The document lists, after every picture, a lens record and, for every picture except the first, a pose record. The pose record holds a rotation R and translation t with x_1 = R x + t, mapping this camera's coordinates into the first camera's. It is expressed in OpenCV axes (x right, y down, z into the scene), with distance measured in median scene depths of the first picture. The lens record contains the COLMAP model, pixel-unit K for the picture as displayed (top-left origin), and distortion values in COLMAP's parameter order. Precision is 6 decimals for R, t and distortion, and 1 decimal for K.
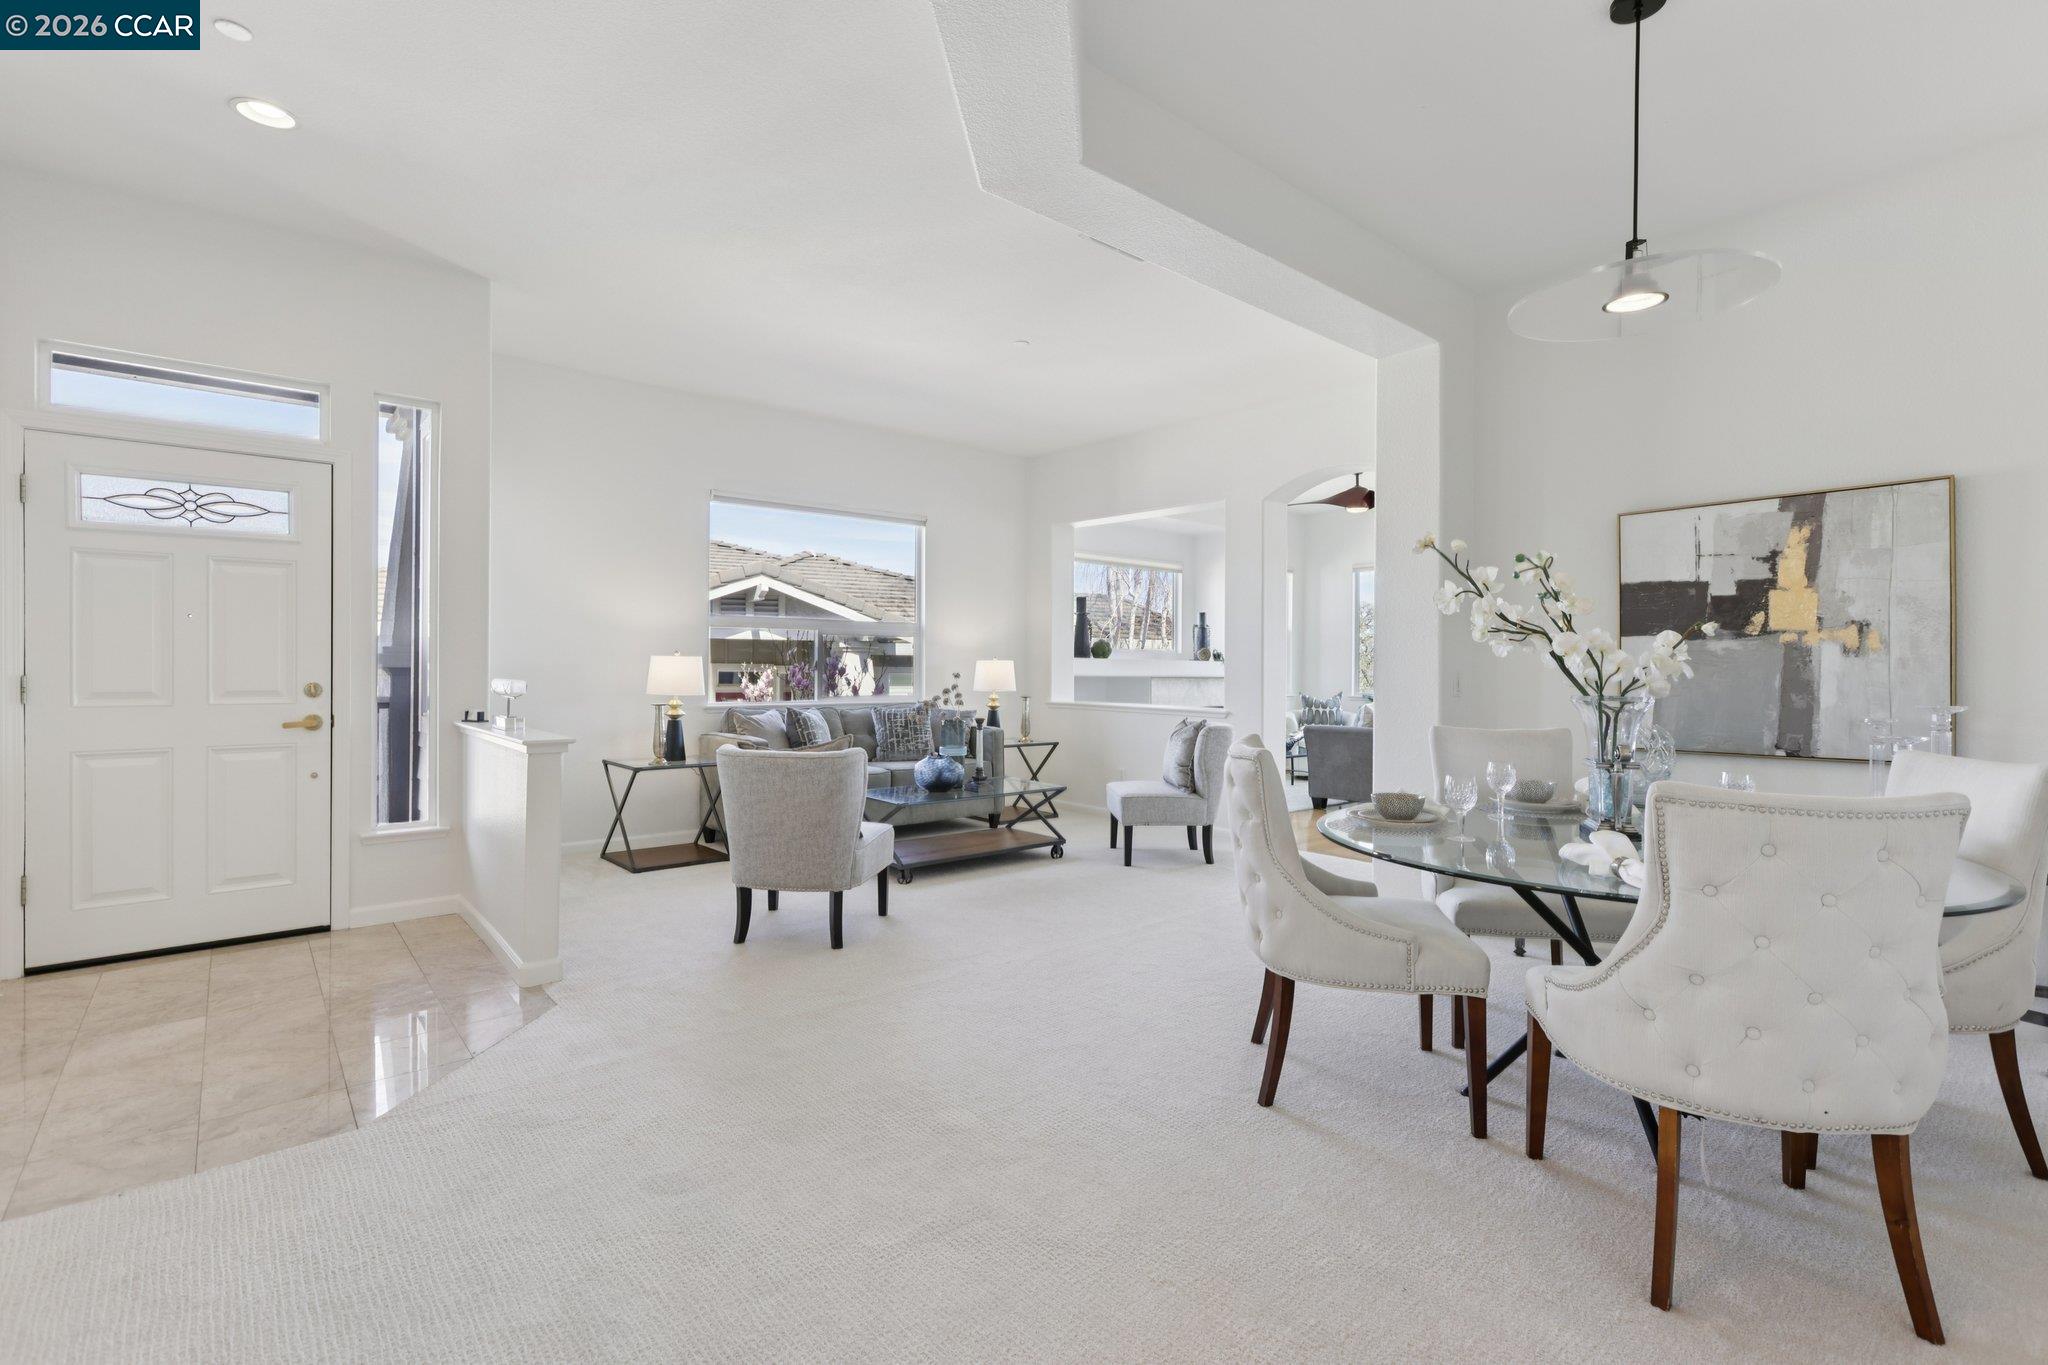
lens RADIAL K [[938.3, 0, 1013.7], [0, 938.3, 668.3], [0, 0, 1]] dist [-0.022654, 0.002403]
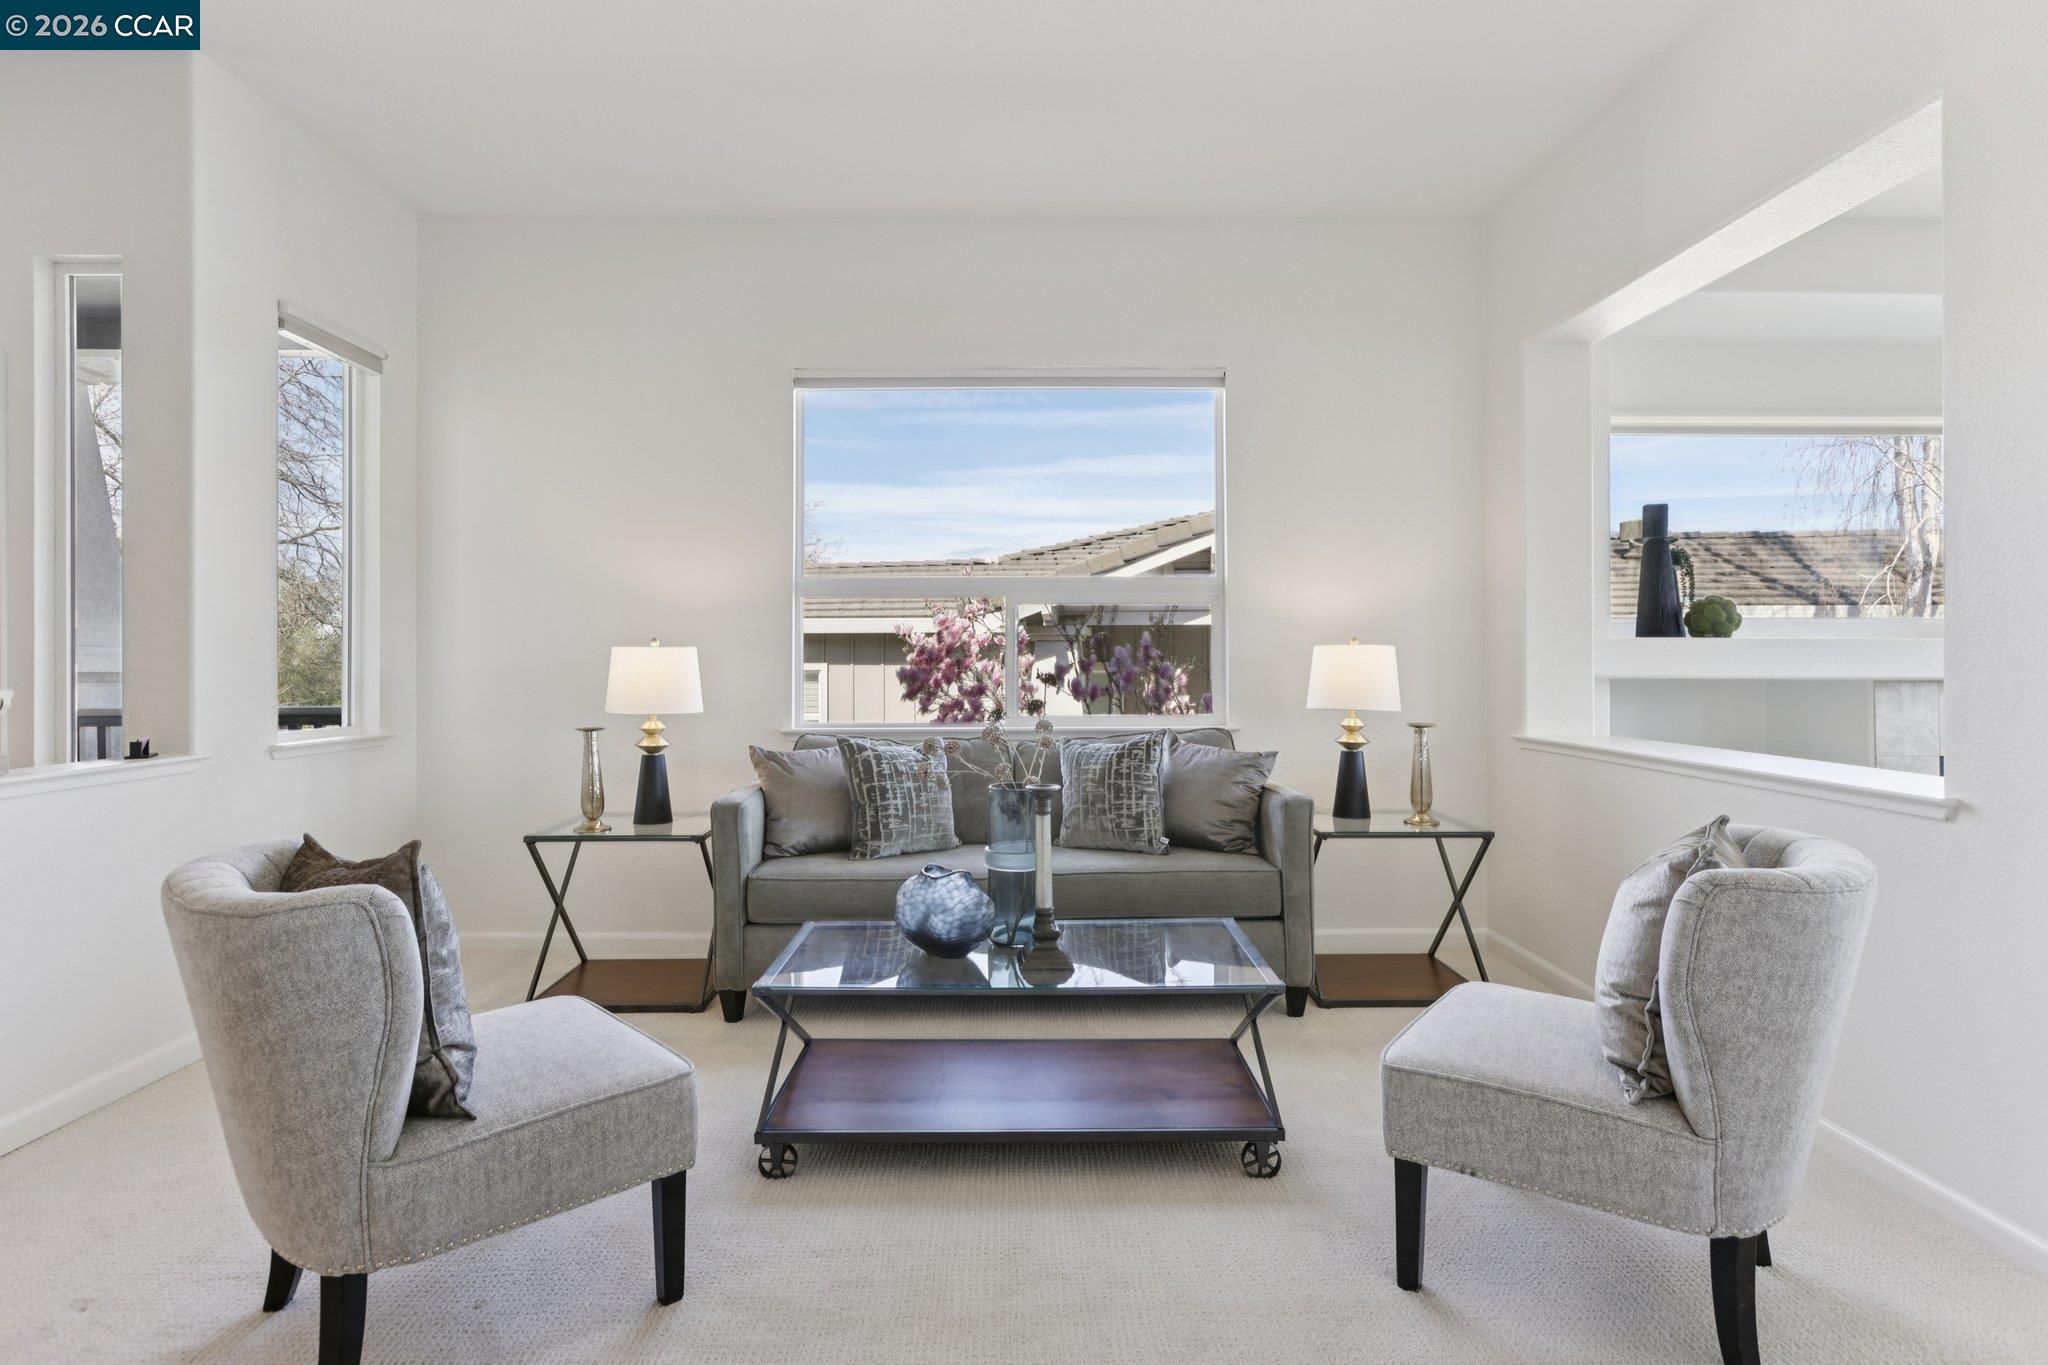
lens RADIAL K [[1052.8, 0, 988.2], [0, 1052.8, 675.0], [0, 0, 1]] dist [-0.034962, 0.002426]
pose [[0.753115, -0.003036, -0.657882, 0.240283], [0.008150, 0.999956, 0.004716, 0.003051], [0.657839, -0.008914, 0.753106, 0.630747]]
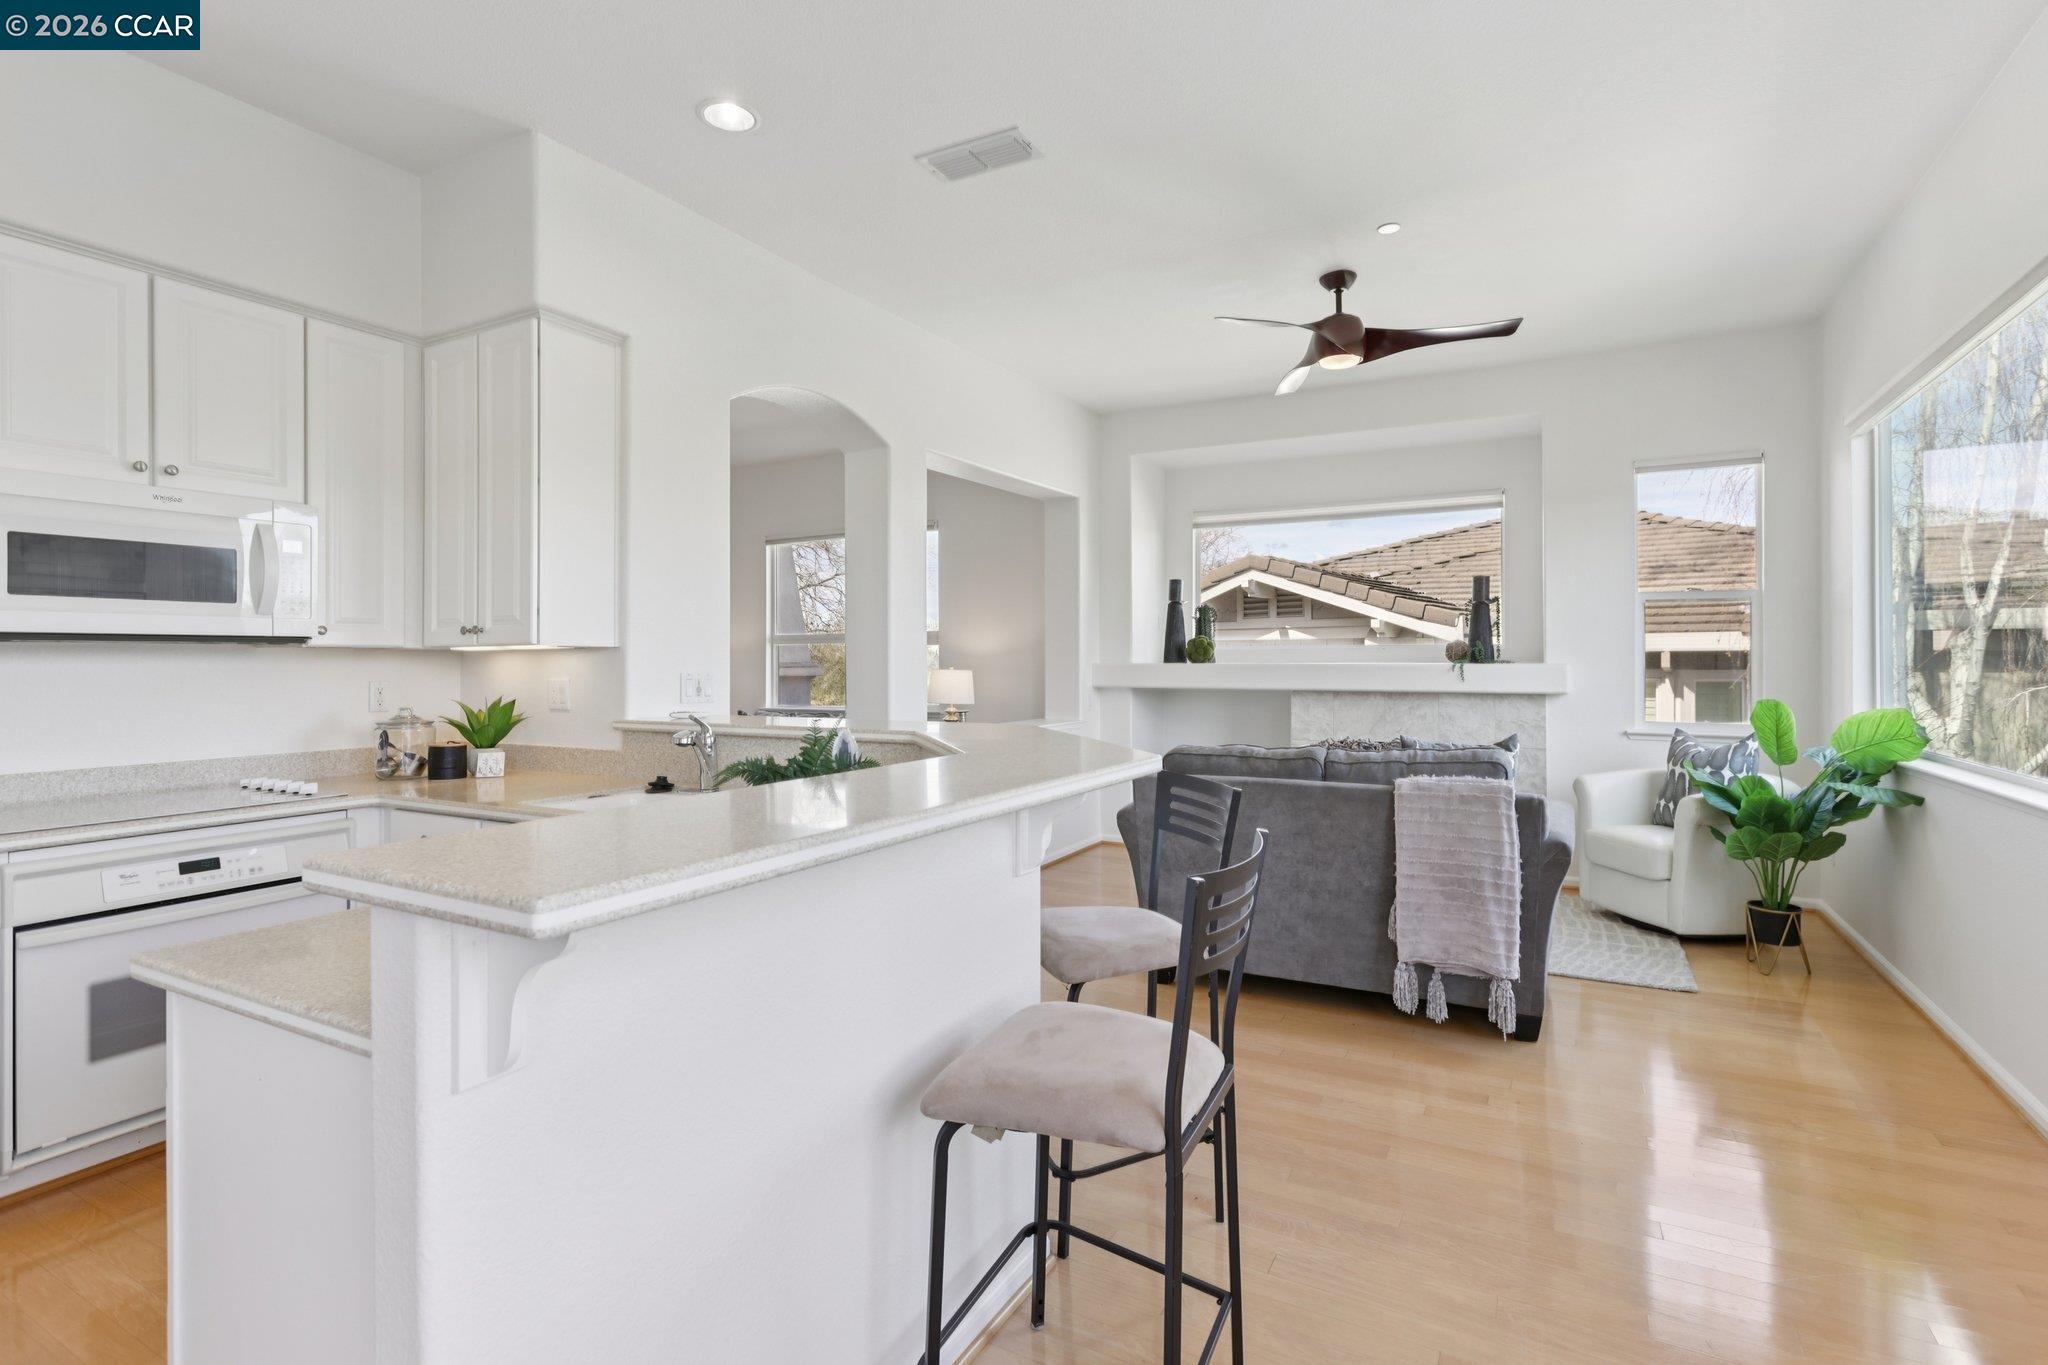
lens RADIAL K [[980.6, 0, 983.7], [0, 980.6, 663.4], [0, 0, 1]] dist [-0.017758, 0.002469]
pose [[0.332785, -0.009253, -0.942957, 1.134969], [0.007071, 0.999948, -0.007317, -0.009388], [0.942976, -0.004233, 0.332833, 0.921799]]
